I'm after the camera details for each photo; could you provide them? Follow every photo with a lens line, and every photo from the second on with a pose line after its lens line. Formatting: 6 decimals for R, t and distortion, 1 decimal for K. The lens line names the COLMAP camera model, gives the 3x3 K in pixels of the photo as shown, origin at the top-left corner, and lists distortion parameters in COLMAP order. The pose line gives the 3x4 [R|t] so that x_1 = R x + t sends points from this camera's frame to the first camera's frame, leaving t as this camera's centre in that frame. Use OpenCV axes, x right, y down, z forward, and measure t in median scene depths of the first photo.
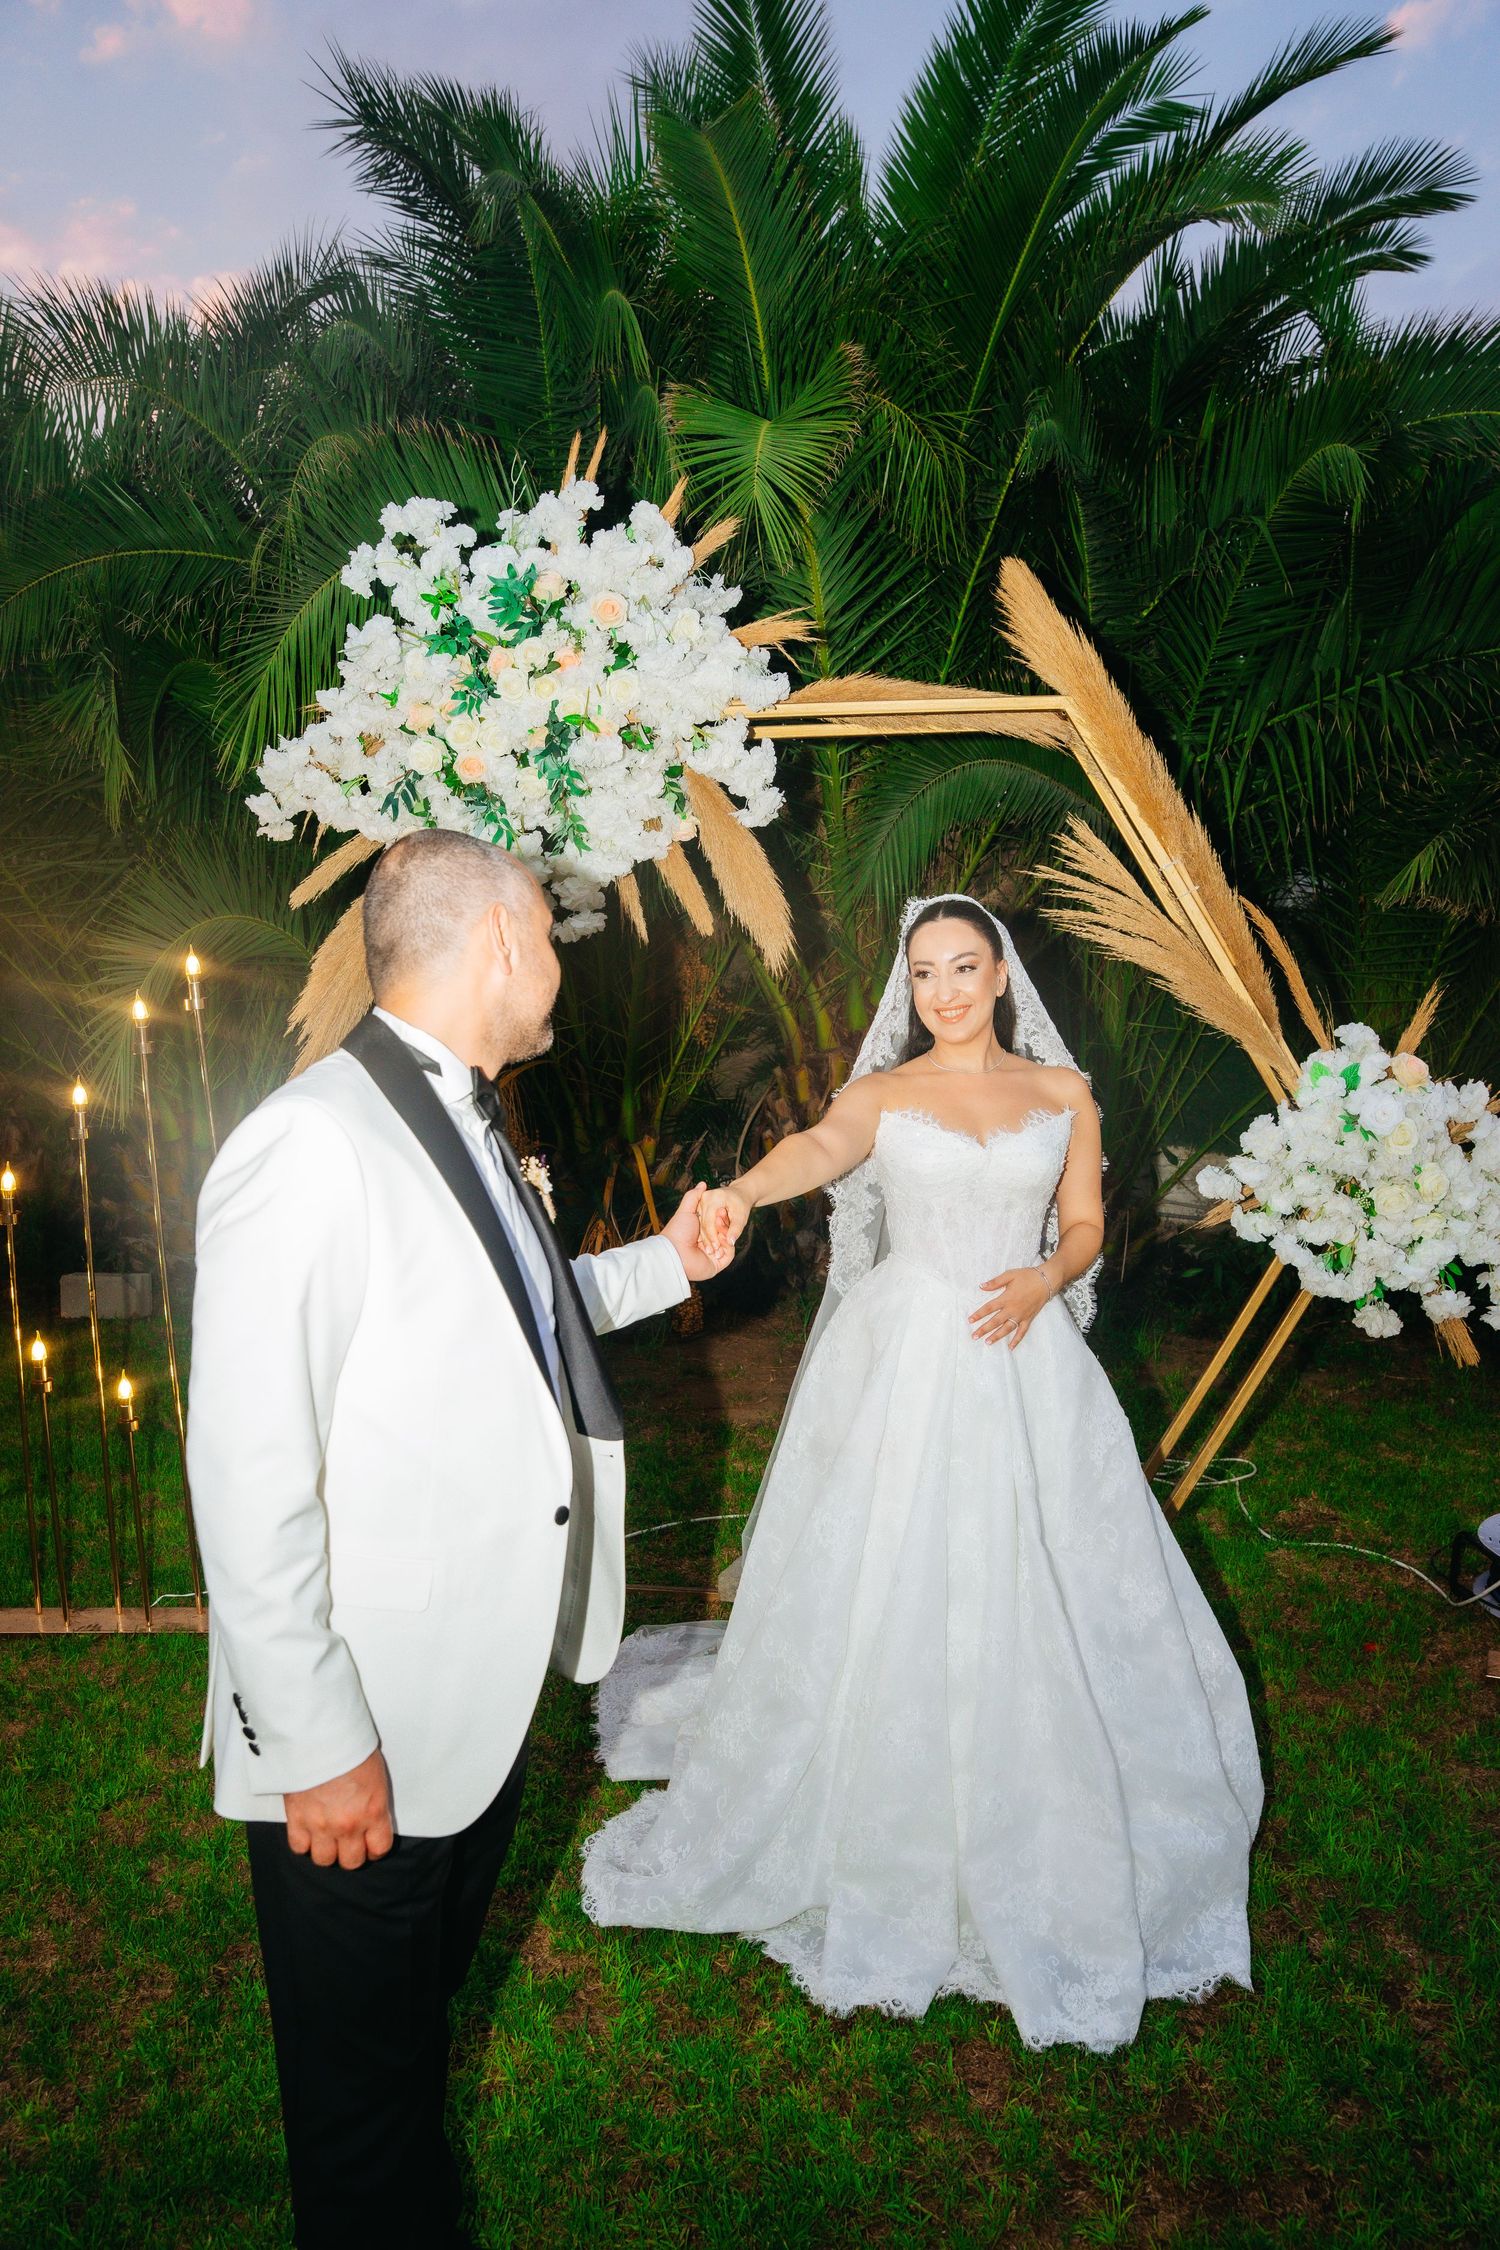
lens RADIAL K [[1592.3, 0, 750.0], [0, 1592.3, 1125.0], [0, 0, 1]] dist [-0.150159, 0.096082]
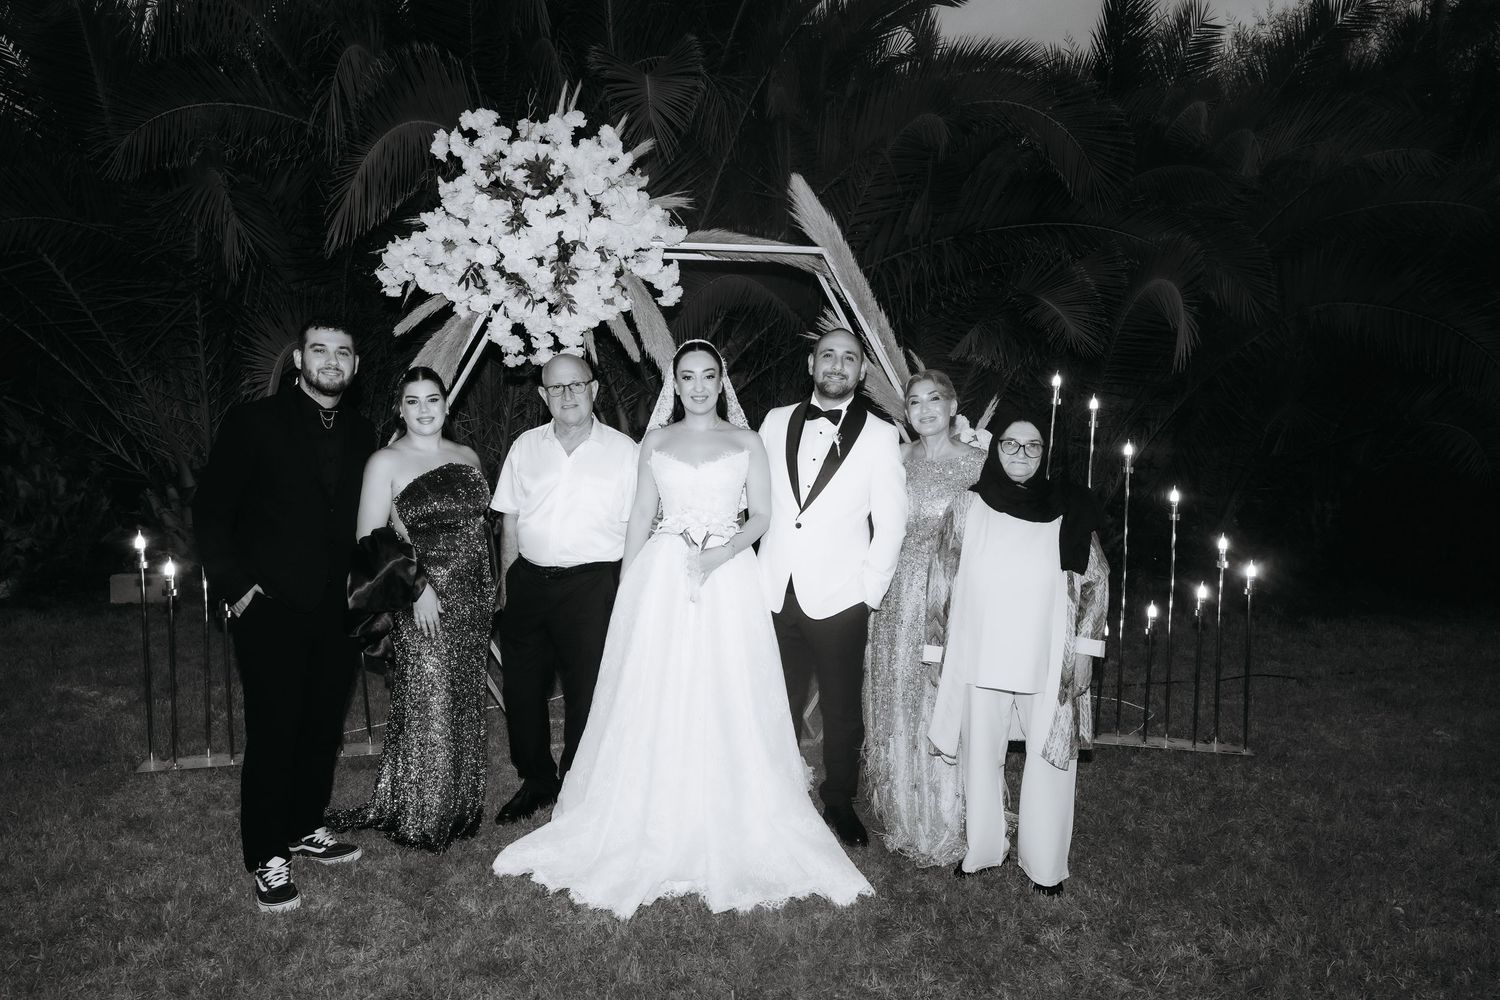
lens RADIAL K [[1022.8, 0, 750.0], [0, 1022.8, 500.0], [0, 0, 1]] dist [0.048237, -0.073062]
pose [[0.966849, 0.005588, 0.255286, -0.212545], [-0.004279, 0.999975, -0.005681, 0.054422], [-0.255311, 0.004400, 0.966849, -0.231229]]
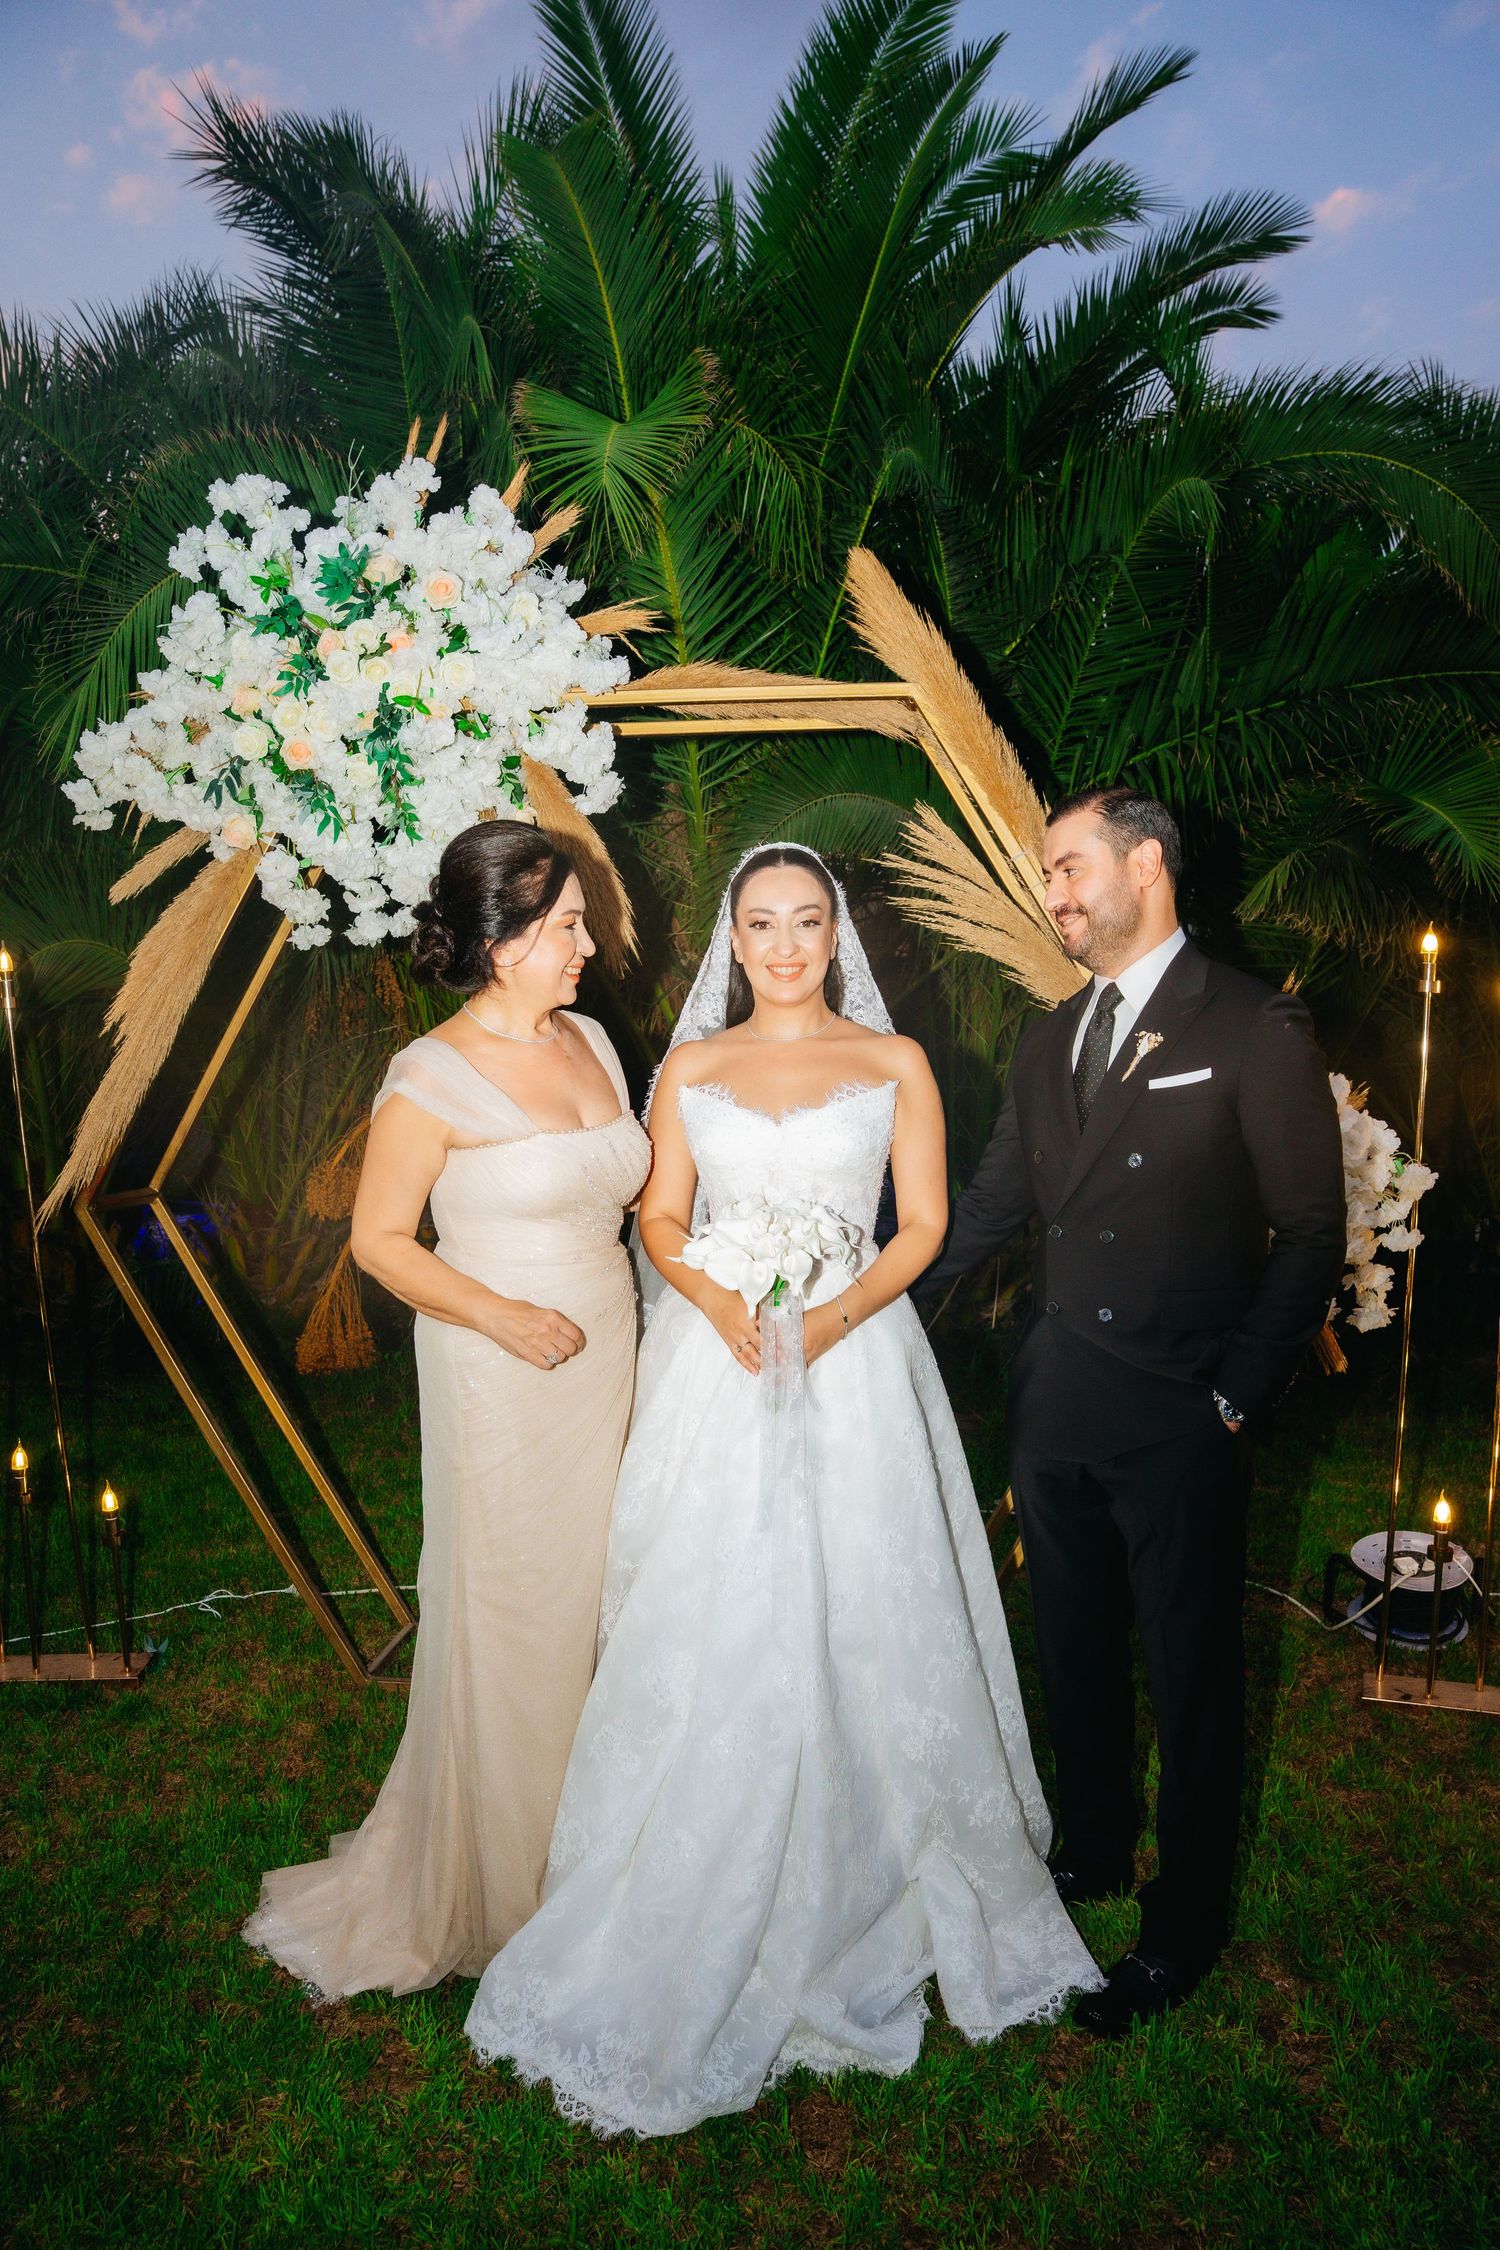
lens RADIAL K [[1574.8, 0, 750.0], [0, 1574.8, 1125.0], [0, 0, 1]] dist [-0.165462, 0.123761]
pose [[0.997563, 0.000469, 0.069771, 0.031623], [0.003388, 0.998473, -0.055144, 0.051543], [-0.069690, 0.055246, 0.996038, 0.058091]]
